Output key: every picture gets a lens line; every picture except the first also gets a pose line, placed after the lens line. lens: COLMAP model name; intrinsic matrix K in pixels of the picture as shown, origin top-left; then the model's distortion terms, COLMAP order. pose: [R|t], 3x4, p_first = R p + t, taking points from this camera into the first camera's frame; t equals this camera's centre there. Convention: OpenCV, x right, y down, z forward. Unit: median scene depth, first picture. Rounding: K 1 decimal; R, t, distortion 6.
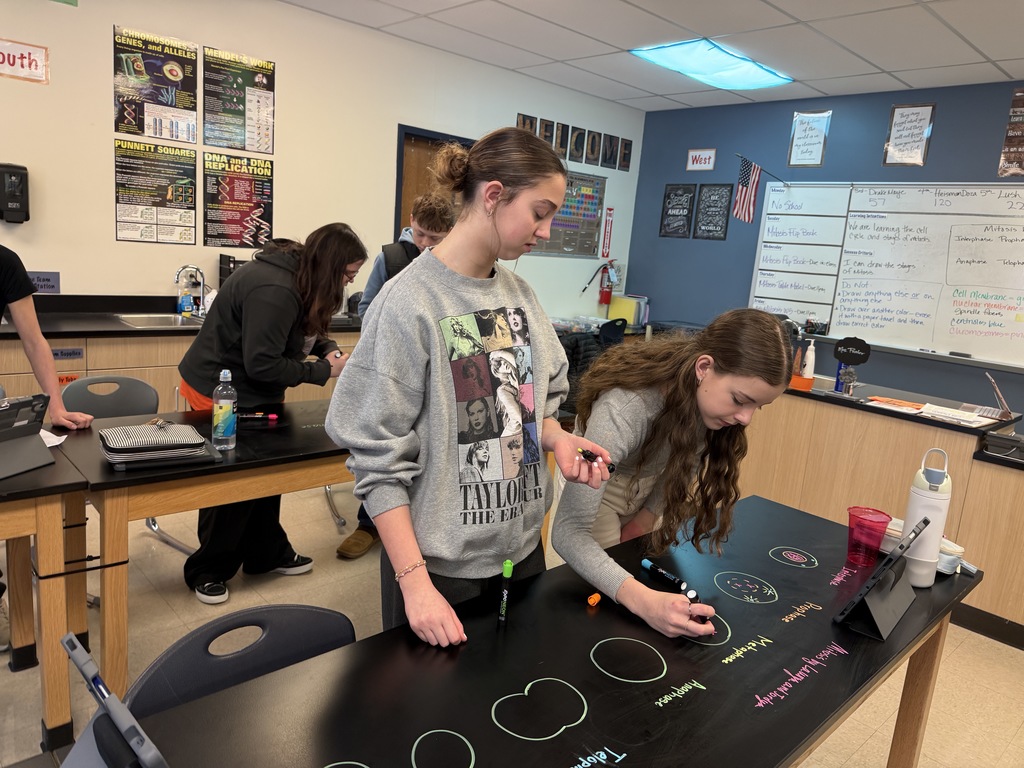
lens RADIAL K [[726.0, 0, 512.0], [0, 726.0, 384.0], [0, 0, 1]] dist [0.082200, -0.117672]
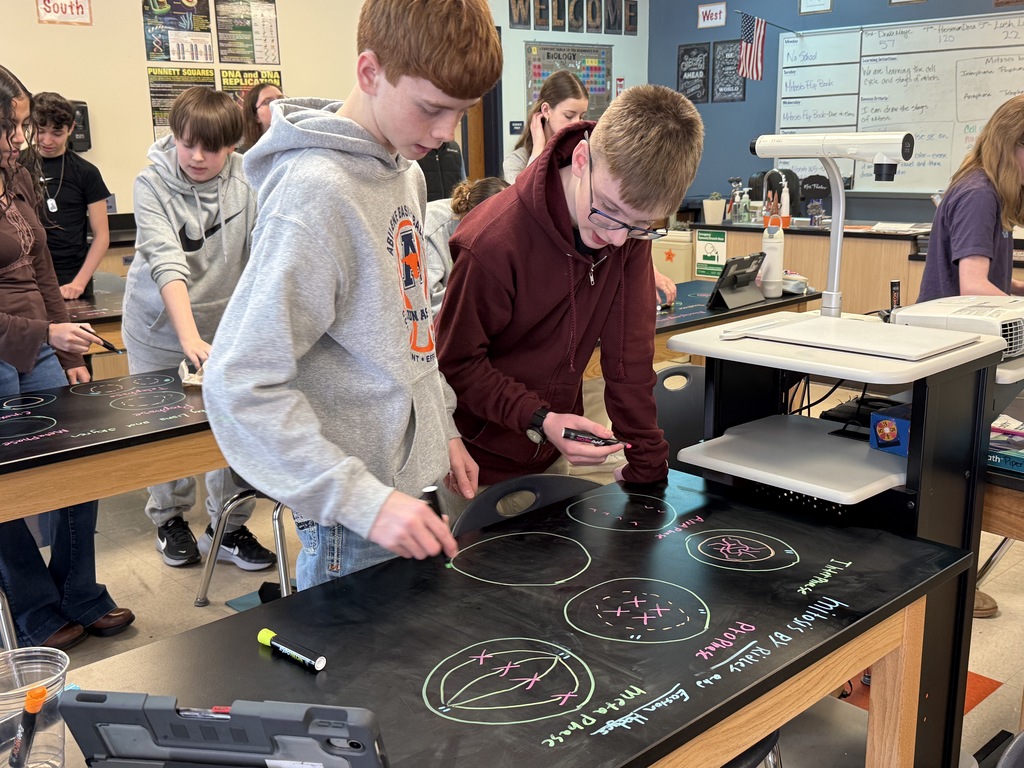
lens RADIAL K [[1047.8, 0, 512.0], [0, 1047.8, 384.0], [0, 0, 1]] dist [0.144212, -0.268977]
pose [[0.994771, -0.097478, -0.030488, 0.004055], [0.098598, 0.994412, 0.037715, 0.093427], [0.026641, -0.040524, 0.998823, -0.423131]]
